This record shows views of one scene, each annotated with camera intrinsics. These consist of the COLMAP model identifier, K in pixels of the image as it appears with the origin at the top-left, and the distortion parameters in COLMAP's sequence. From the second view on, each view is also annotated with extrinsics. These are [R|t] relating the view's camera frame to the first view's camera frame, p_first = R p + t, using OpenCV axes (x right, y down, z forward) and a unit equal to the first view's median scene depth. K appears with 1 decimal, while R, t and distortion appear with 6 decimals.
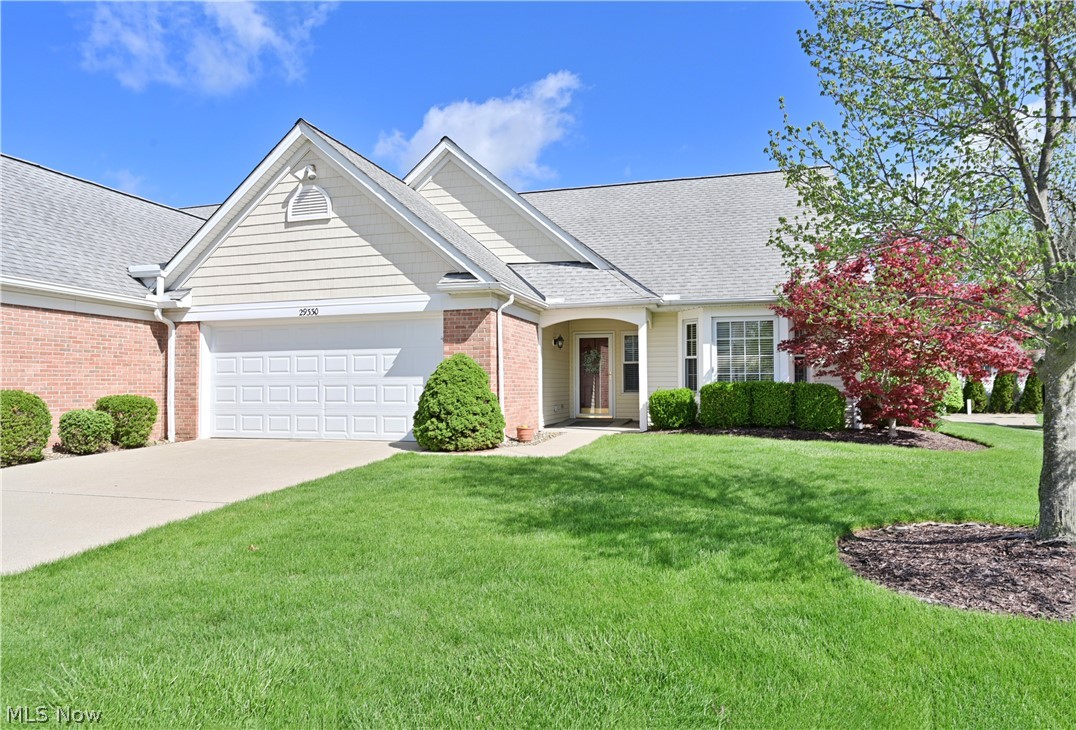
lens RADIAL K [[654.9, 0, 538.0], [0, 654.9, 365.0], [0, 0, 1]] dist [0.000178, 0.000103]
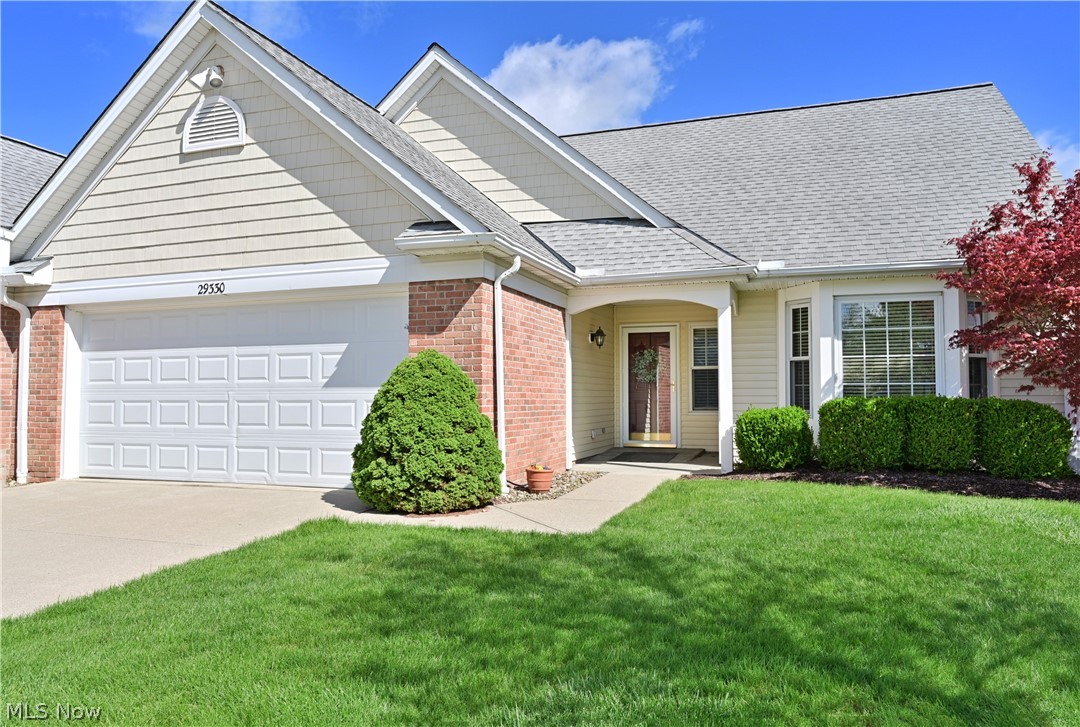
lens RADIAL K [[741.6, 0, 540.0], [0, 741.6, 363.5], [0, 0, 1]] dist [0.000311, -0.000295]
pose [[0.998227, -0.000079, -0.059519, 0.021718], [-0.000715, 0.999911, -0.013321, 0.003465], [0.059515, 0.013340, 0.998138, 0.273521]]
